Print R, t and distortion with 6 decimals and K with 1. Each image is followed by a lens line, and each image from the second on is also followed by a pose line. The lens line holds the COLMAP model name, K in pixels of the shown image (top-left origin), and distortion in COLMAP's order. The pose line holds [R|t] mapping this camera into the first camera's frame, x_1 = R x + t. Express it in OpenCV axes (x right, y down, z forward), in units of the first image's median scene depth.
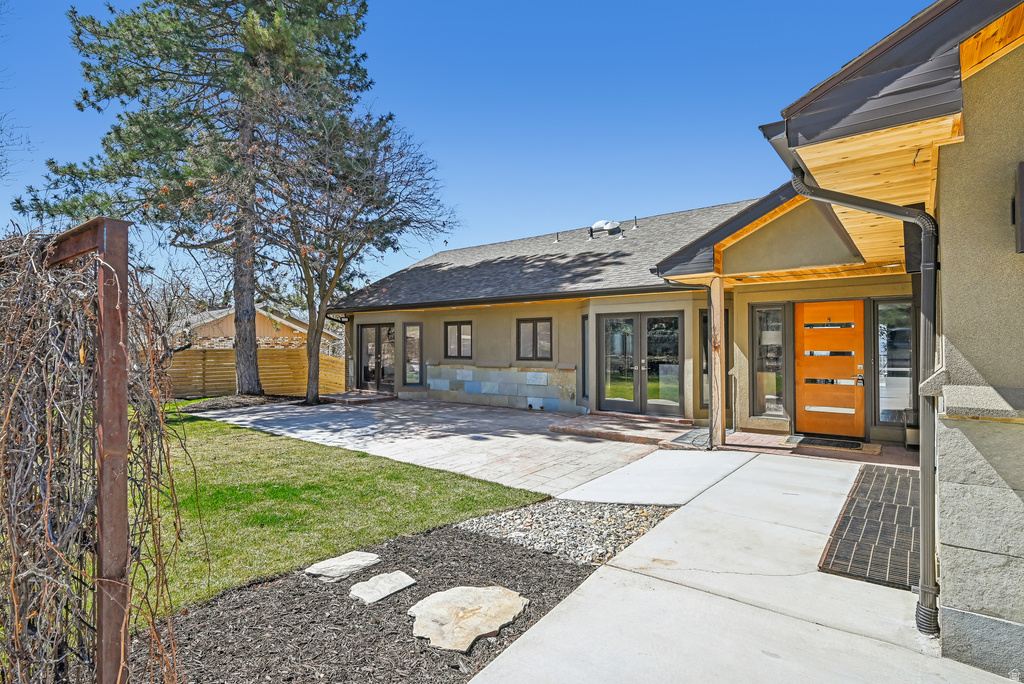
lens RADIAL K [[502.1, 0, 512.5], [0, 502.1, 339.5], [0, 0, 1]] dist [0.000694, 0.000017]
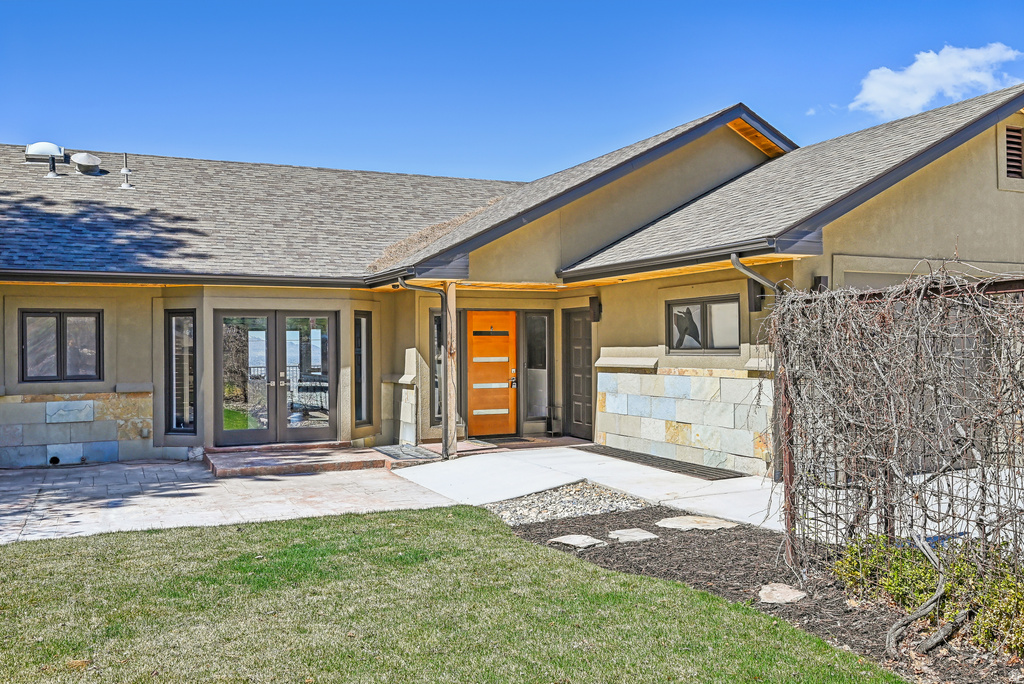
lens RADIAL K [[884.5, 0, 512.4], [0, 884.5, 343.1], [0, 0, 1]] dist [0.008409, 0.004076]
pose [[0.469596, 0.007659, 0.882848, -0.642667], [-0.001198, 0.999967, -0.008038, 0.005197], [-0.882881, 0.002717, 0.469589, 0.049927]]
